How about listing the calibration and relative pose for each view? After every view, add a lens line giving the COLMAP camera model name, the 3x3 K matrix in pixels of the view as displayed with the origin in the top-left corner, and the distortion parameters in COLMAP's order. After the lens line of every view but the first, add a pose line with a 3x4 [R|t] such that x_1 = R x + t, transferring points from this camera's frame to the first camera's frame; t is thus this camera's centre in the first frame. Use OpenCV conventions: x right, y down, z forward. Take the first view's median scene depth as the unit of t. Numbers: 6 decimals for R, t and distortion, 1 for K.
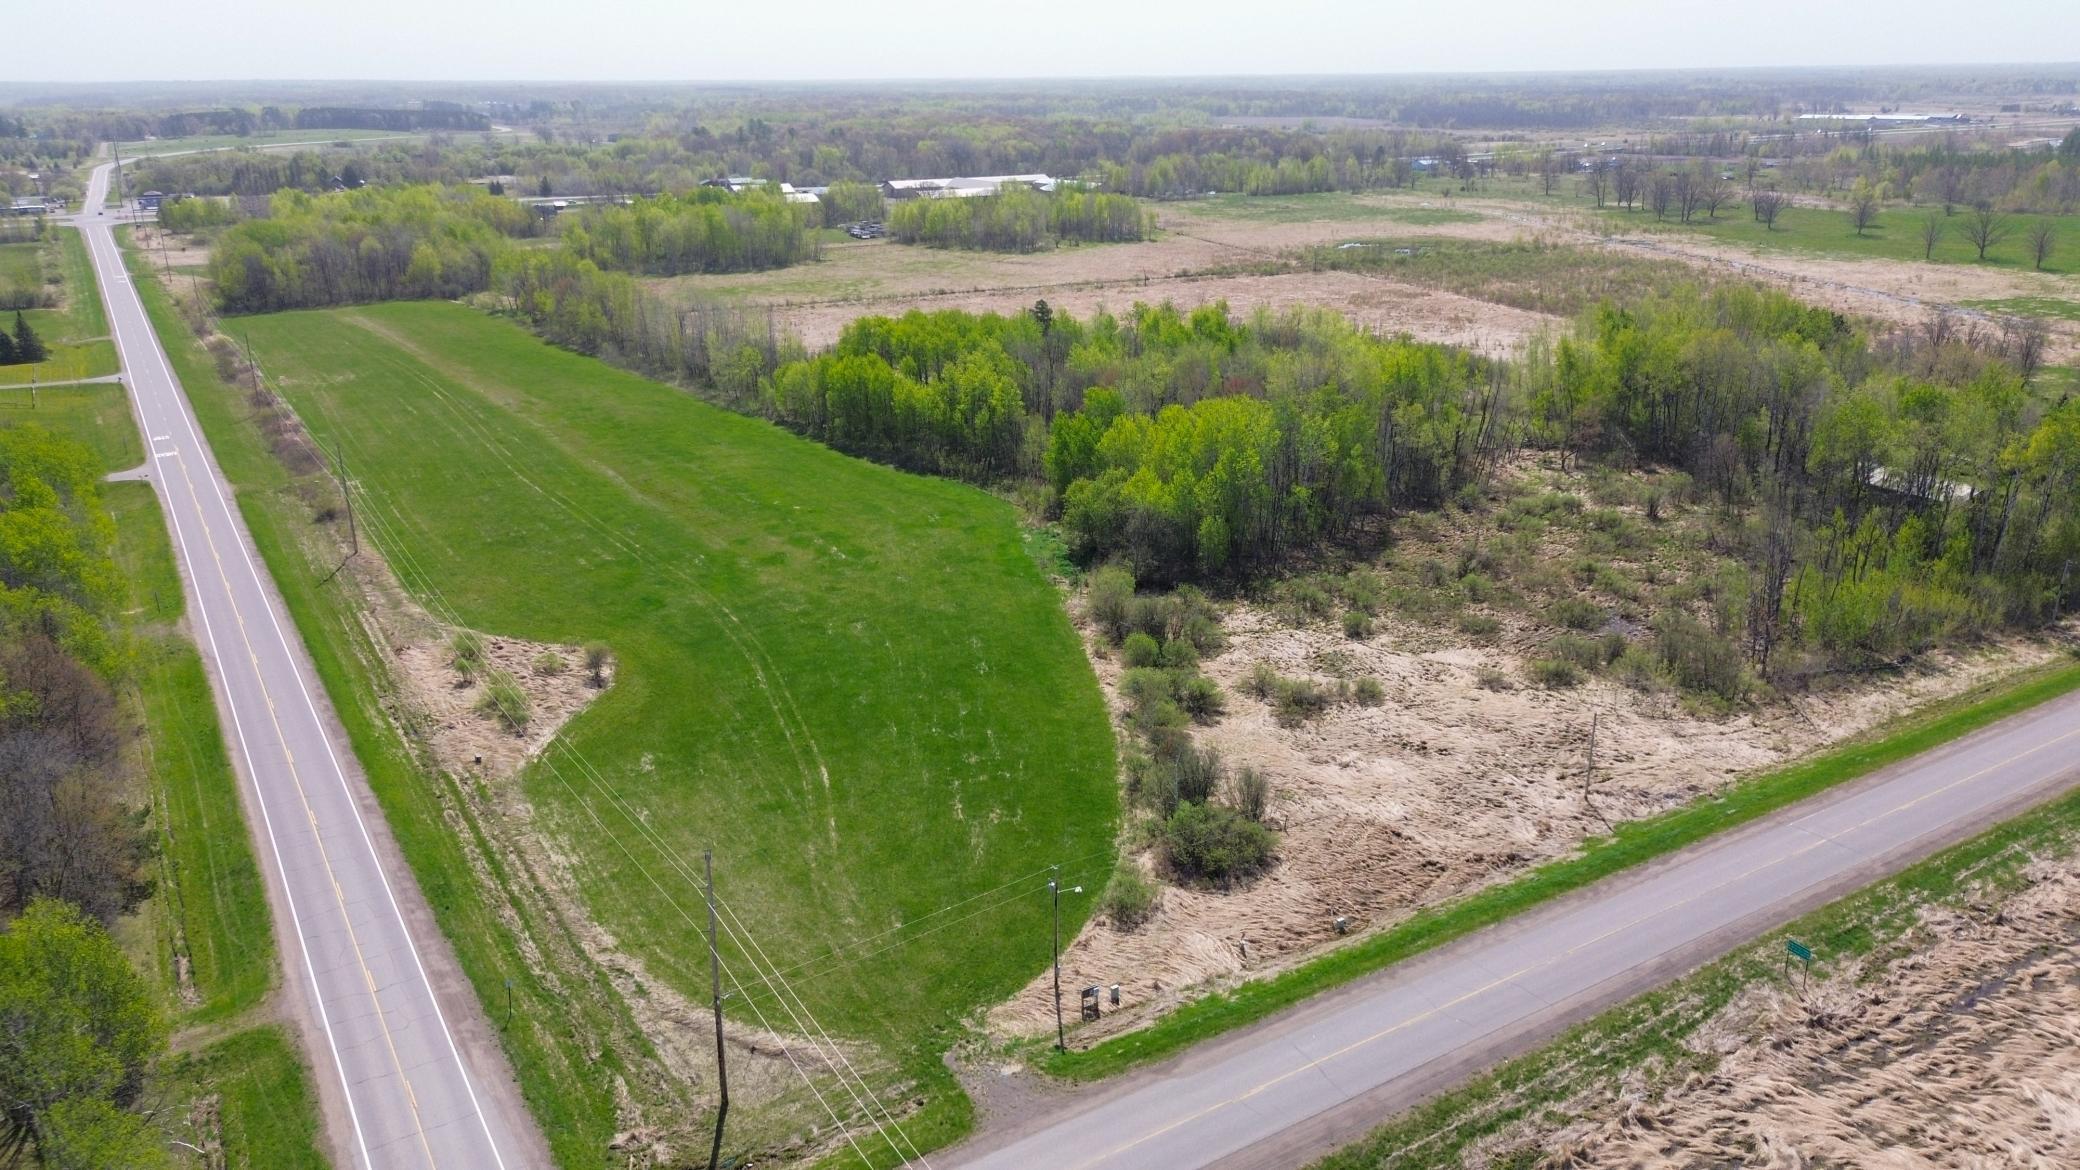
lens RADIAL K [[1462.9, 0, 1040.0], [0, 1462.9, 585.0], [0, 0, 1]] dist [0.077173, -0.080167]
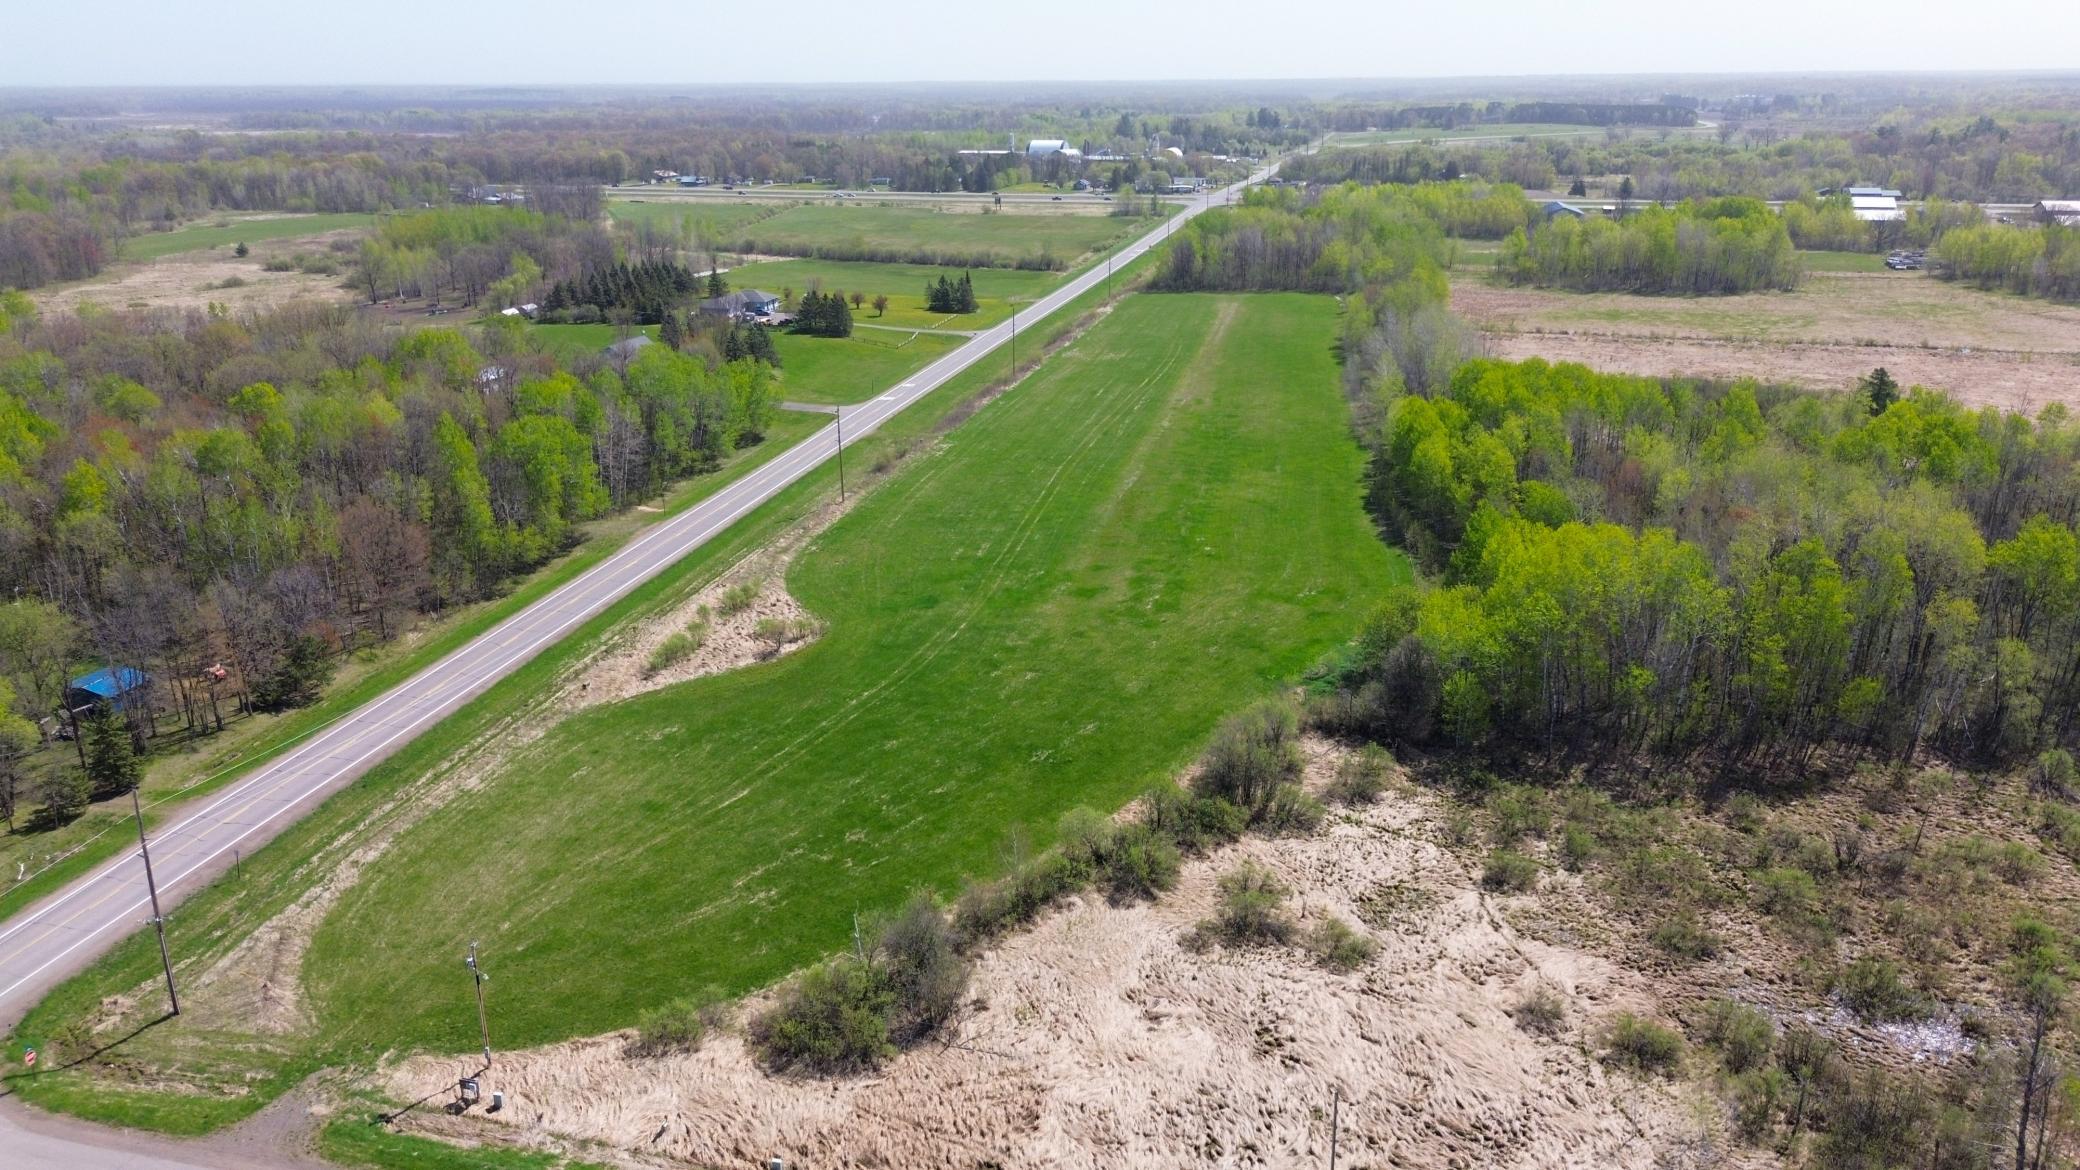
lens RADIAL K [[1462.9, 0, 1040.0], [0, 1462.9, 585.0], [0, 0, 1]] dist [0.077173, -0.080167]
pose [[0.702068, 0.234859, -0.672266, 0.477059], [-0.231837, 0.968000, 0.096061, -0.115717], [0.673314, 0.088415, 0.734051, 0.294634]]
